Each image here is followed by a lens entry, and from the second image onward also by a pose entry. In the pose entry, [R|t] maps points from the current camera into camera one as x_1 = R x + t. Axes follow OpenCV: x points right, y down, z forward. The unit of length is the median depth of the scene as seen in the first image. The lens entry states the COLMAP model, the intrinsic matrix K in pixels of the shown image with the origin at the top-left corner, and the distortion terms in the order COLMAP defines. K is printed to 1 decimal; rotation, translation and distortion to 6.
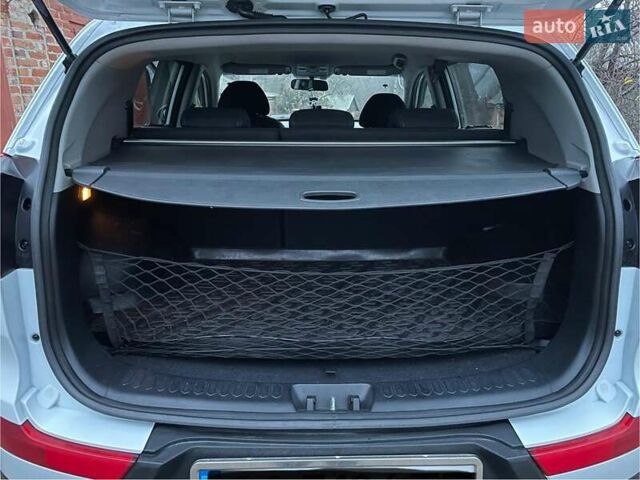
lens RADIAL K [[440.0, 0, 320.0], [0, 440.0, 240.0], [0, 0, 1]] dist [0.000099, -0.028669]
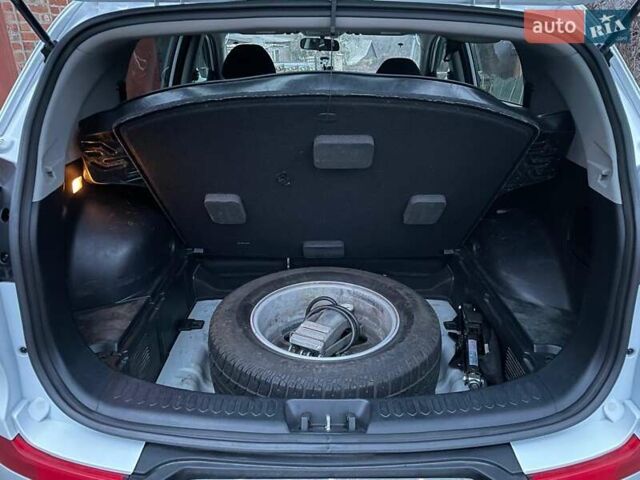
lens RADIAL K [[440.4, 0, 327.0], [0, 440.4, 230.0], [0, 0, 1]] dist [0.002239, -0.031122]
pose [[0.999790, 0.007838, -0.018952, 0.039467], [-0.006104, 0.995933, 0.089892, -0.128937], [0.019579, -0.089757, 0.995771, 0.066822]]
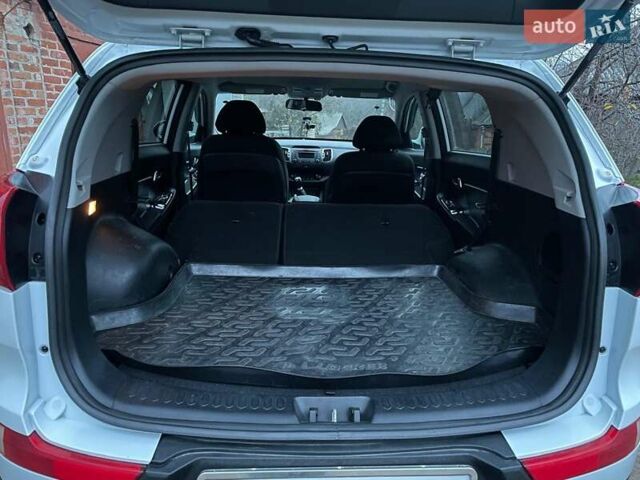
lens RADIAL K [[440.0, 0, 320.0], [0, 440.0, 240.0], [0, 0, 1]] dist [0.000099, -0.028669]
pose [[0.999391, 0.015329, 0.031349, -0.041255], [-0.014184, 0.999235, -0.036457, -0.003963], [-0.031884, 0.035990, 0.998843, -0.048054]]
